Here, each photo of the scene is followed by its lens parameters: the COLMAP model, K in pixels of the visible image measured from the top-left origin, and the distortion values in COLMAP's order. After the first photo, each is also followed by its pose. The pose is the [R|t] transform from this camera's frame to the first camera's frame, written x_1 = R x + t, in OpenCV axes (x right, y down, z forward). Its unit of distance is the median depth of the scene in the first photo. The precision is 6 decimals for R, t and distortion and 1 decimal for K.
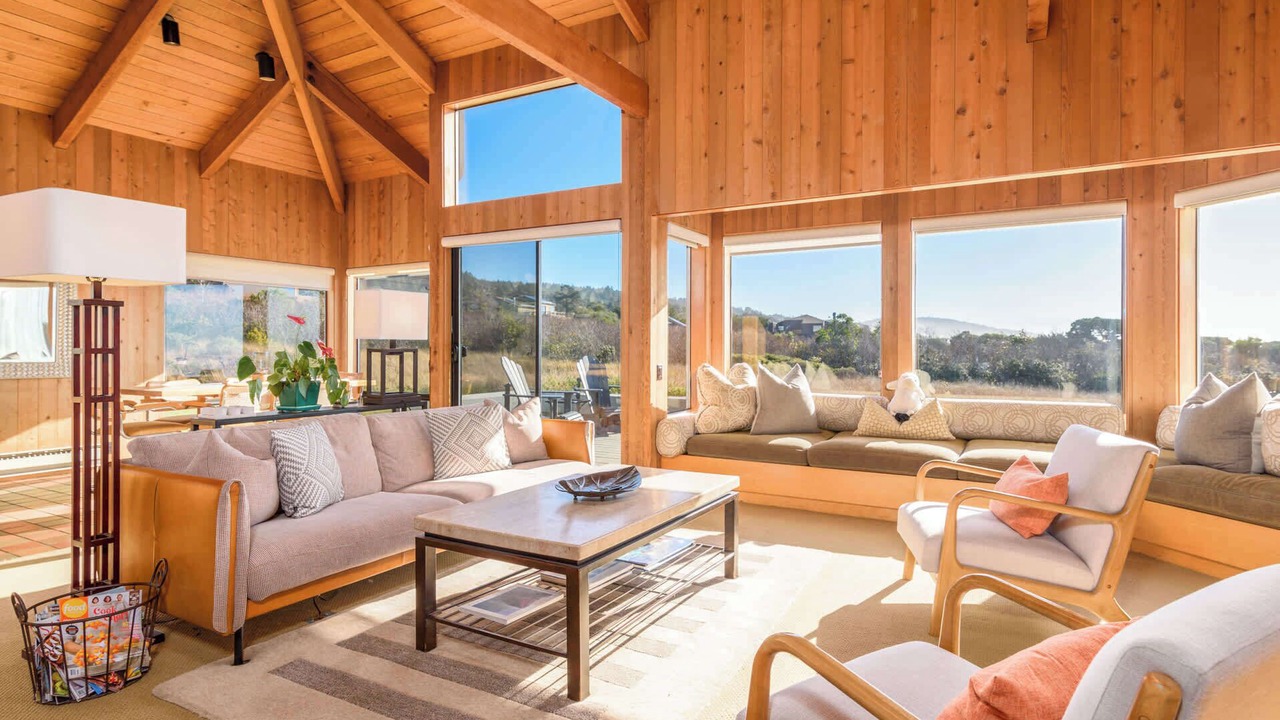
lens RADIAL K [[675.3, 0, 638.0], [0, 675.3, 352.5], [0, 0, 1]] dist [0.019915, 0.000054]
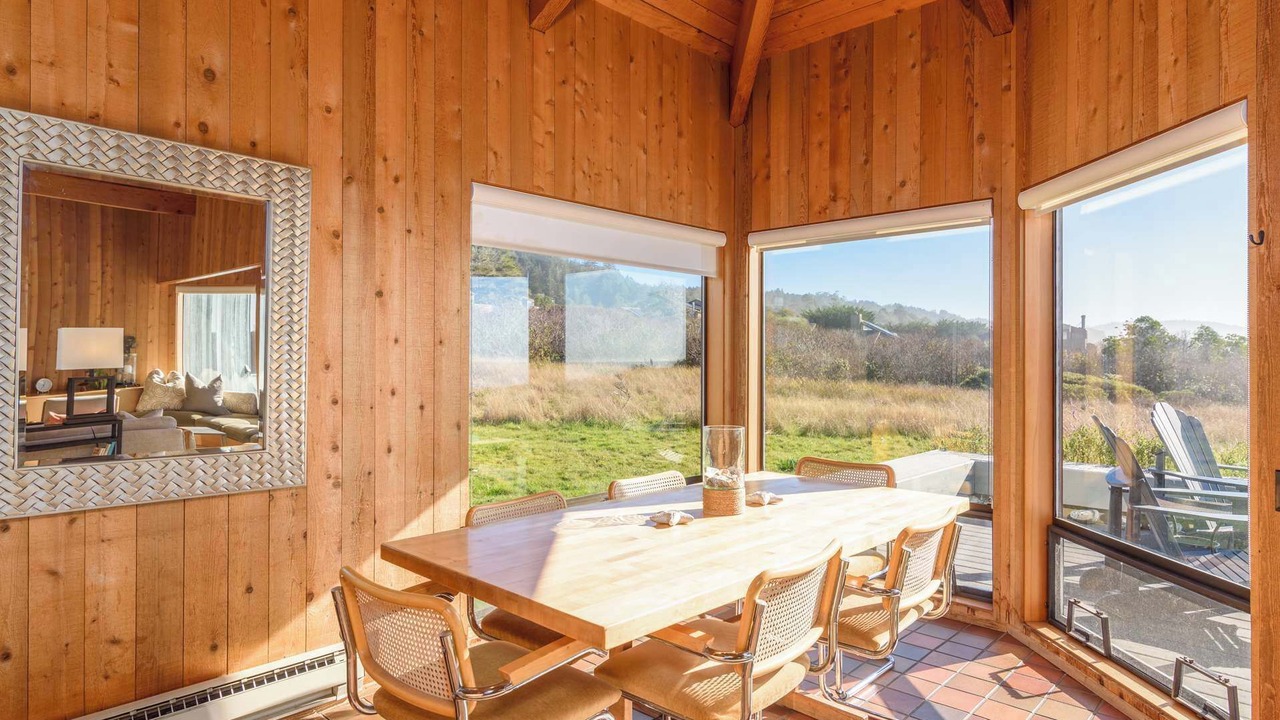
lens RADIAL K [[743.9, 0, 640.0], [0, 743.9, 360.0], [0, 0, 1]] dist [0.001499, 0.000231]
pose [[0.972397, -0.000761, -0.233331, -0.396476], [-0.000613, 0.999983, -0.005816, -0.027093], [0.233331, 0.005799, 0.972380, 0.464997]]
